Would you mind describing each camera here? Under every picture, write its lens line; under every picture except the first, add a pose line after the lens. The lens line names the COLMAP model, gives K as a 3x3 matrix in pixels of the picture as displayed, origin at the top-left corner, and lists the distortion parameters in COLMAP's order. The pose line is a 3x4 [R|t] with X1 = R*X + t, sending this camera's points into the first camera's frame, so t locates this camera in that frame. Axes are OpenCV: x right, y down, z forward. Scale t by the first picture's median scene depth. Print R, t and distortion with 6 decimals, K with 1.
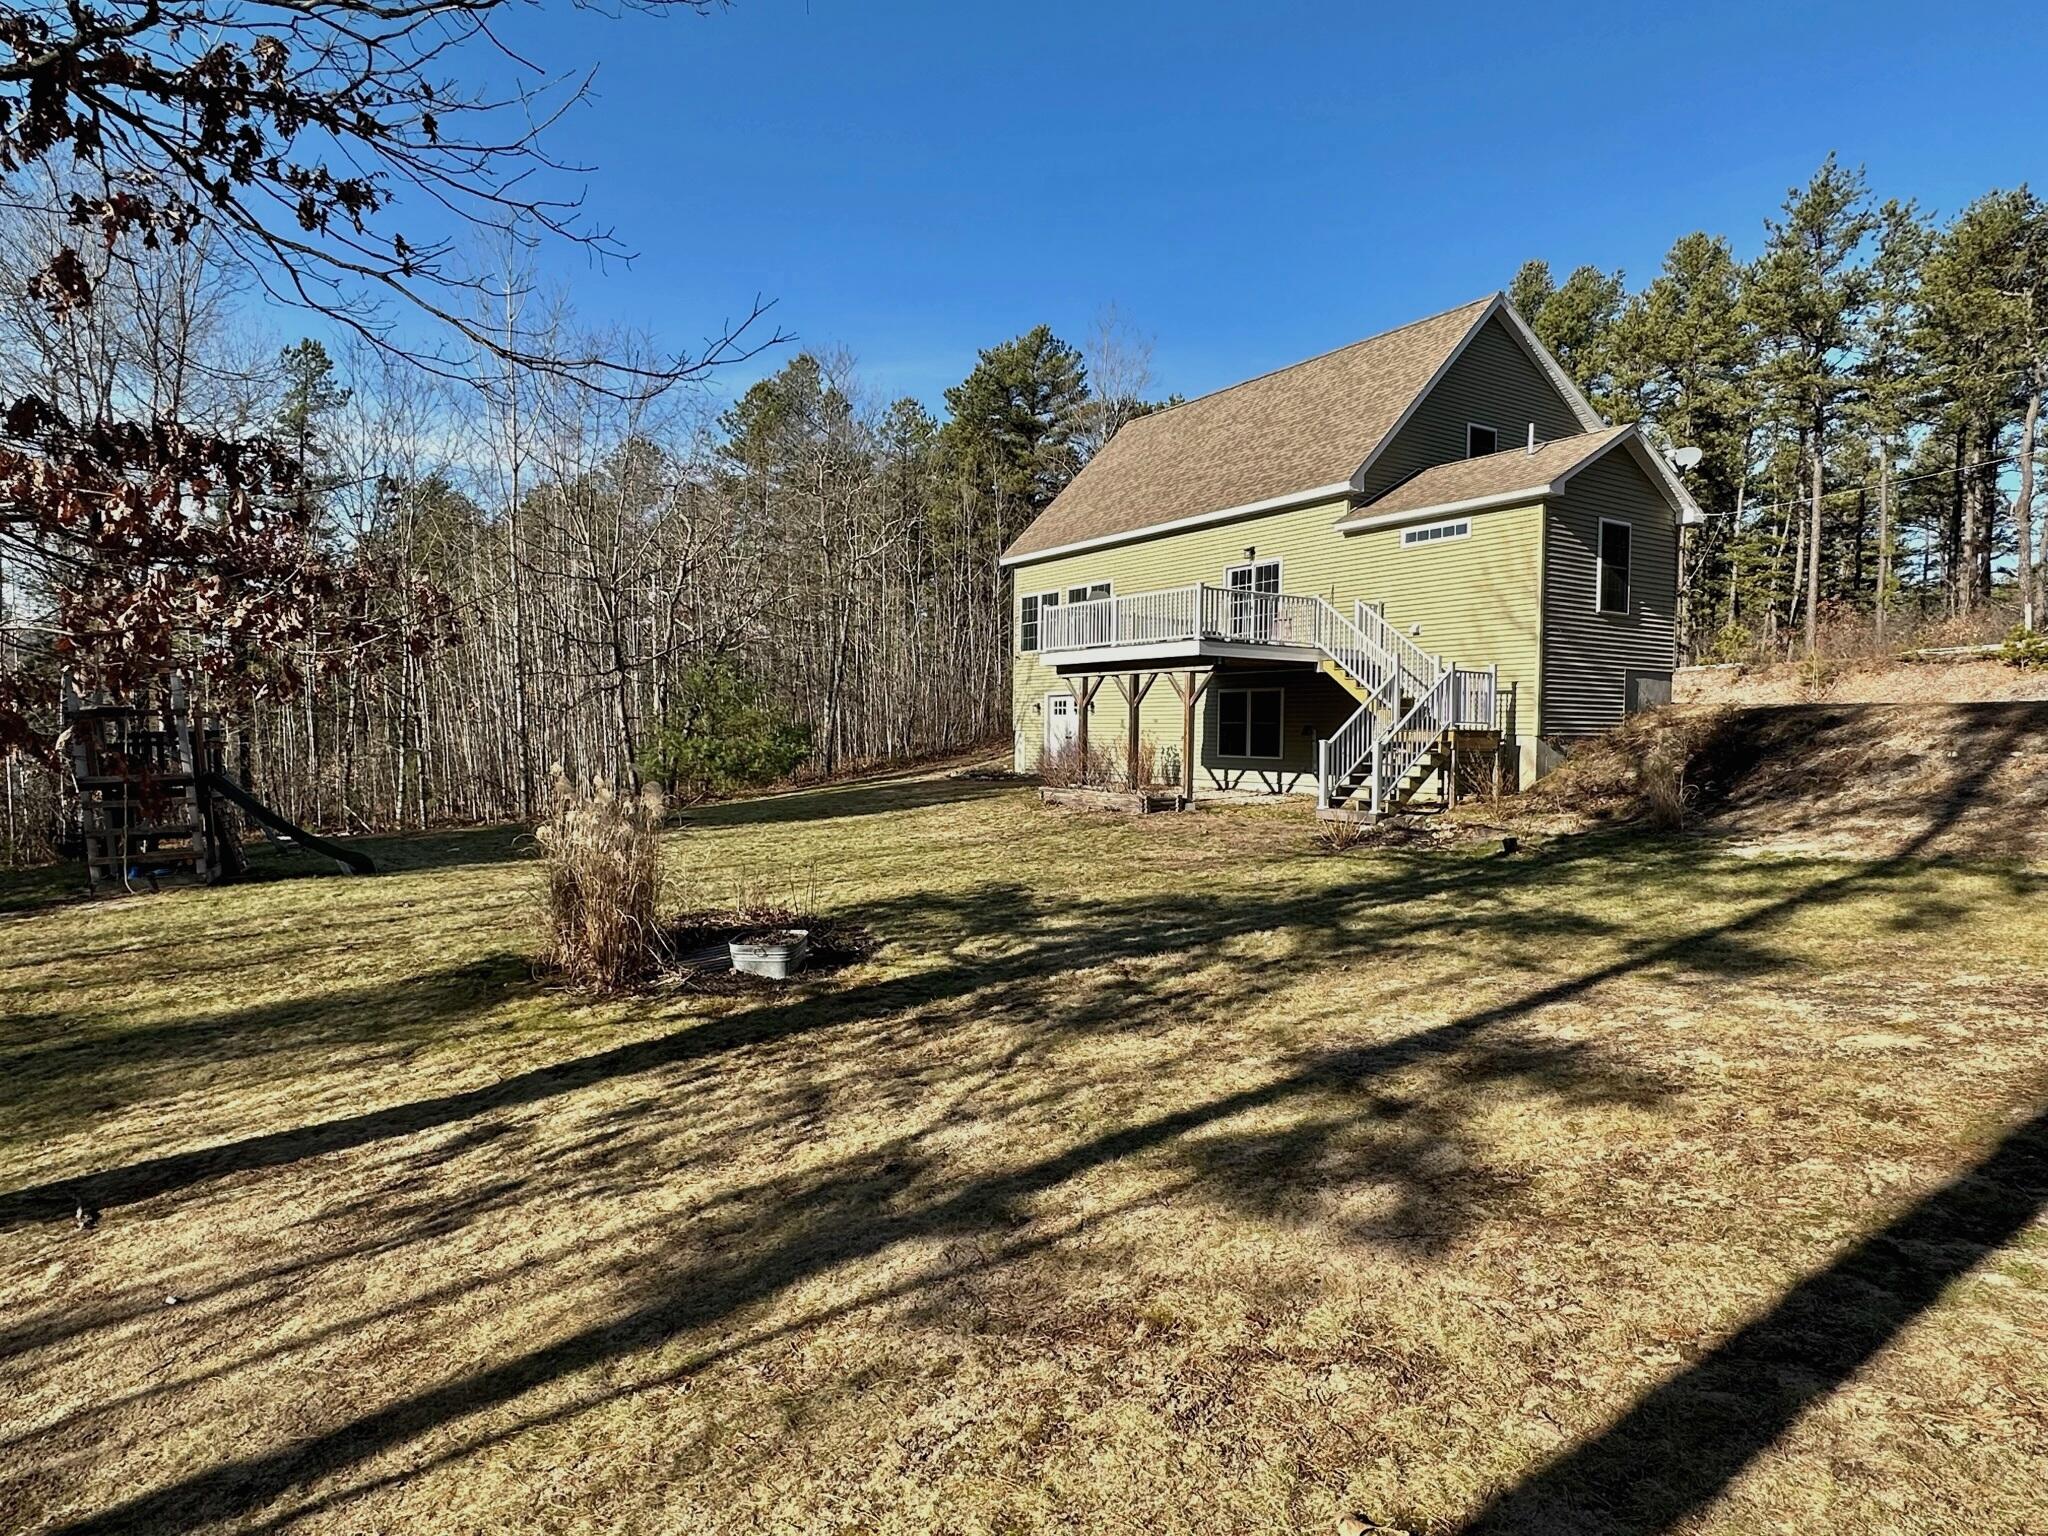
lens RADIAL K [[1154.8, 0, 1024.3], [0, 1154.8, 778.3], [0, 0, 1]] dist [-0.000409, -0.001100]
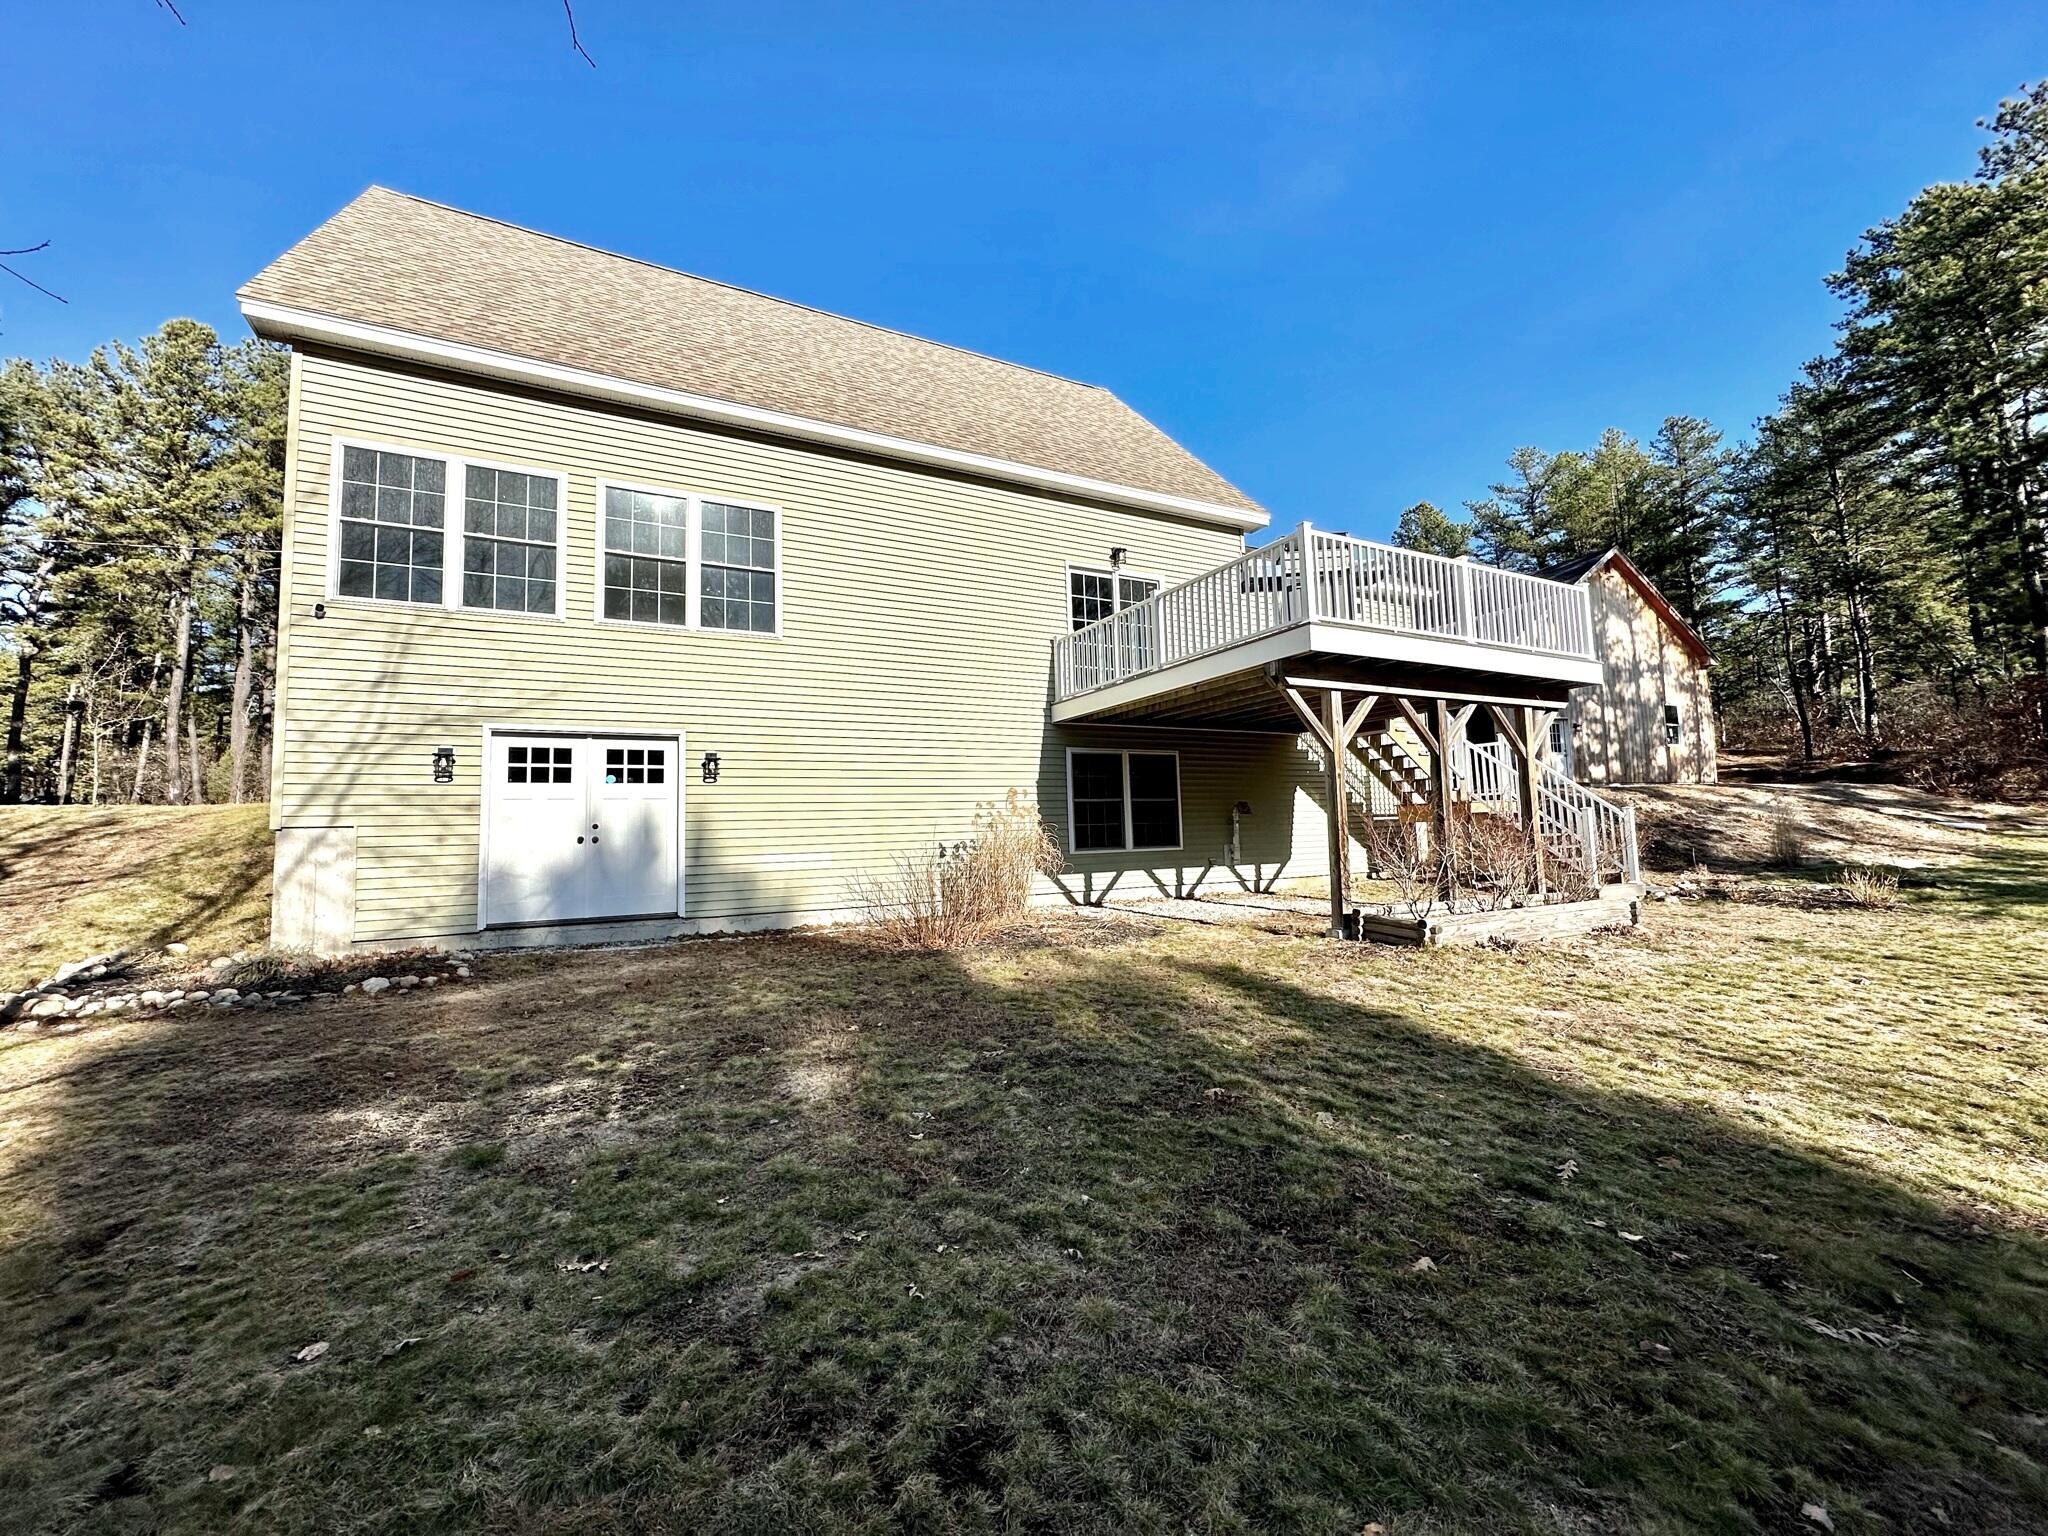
lens RADIAL K [[810.8, 0, 1024.2], [0, 810.8, 771.7], [0, 0, 1]] dist [-0.002916, -0.000107]
pose [[0.087828, 0.083485, 0.992631, -0.338450], [0.081364, 0.992551, -0.090677, -0.031334], [-0.992807, 0.088728, 0.080382, 1.229047]]
